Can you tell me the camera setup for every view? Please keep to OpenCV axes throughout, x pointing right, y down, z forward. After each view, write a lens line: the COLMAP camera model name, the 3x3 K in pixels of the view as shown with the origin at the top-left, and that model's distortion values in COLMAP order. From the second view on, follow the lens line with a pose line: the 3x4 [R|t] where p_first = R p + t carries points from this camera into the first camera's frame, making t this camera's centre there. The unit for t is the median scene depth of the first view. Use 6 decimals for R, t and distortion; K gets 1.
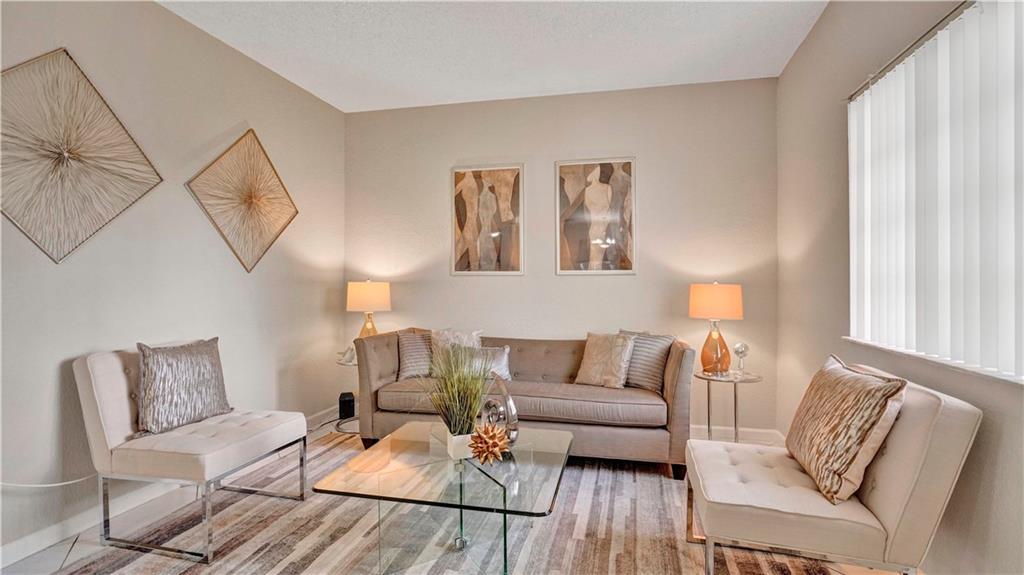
lens RADIAL K [[469.6, 0, 514.6], [0, 469.6, 283.8], [0, 0, 1]] dist [-0.002581, -0.000226]
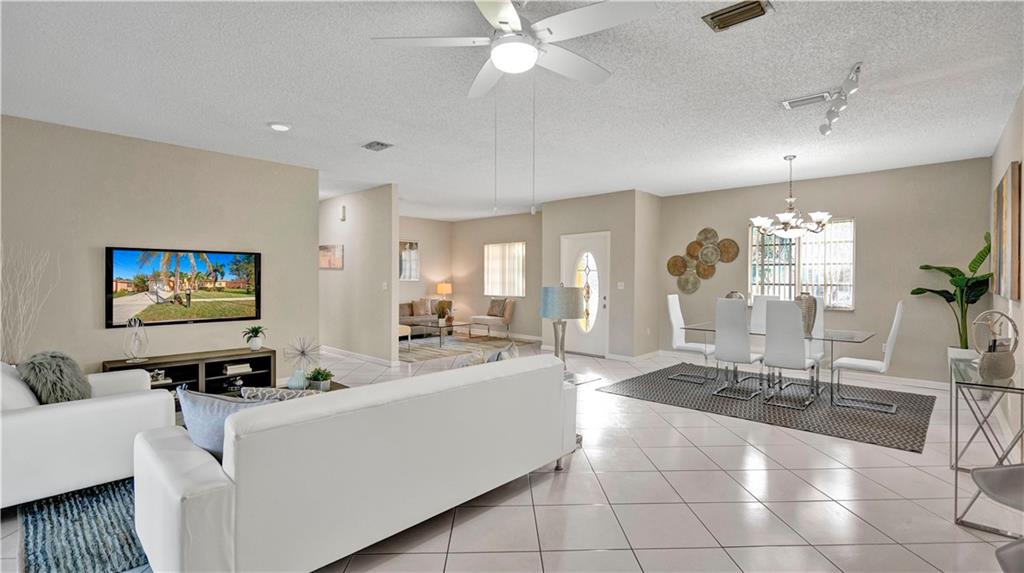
lens RADIAL K [[469.6, 0, 512.8], [0, 469.6, 283.2], [0, 0, 1]] dist [-0.002581, -0.000226]
pose [[0.487286, -0.003330, 0.873236, -2.257103], [0.008087, 0.999967, -0.000699, 0.005373], [-0.873205, 0.007402, 0.487297, -1.064859]]
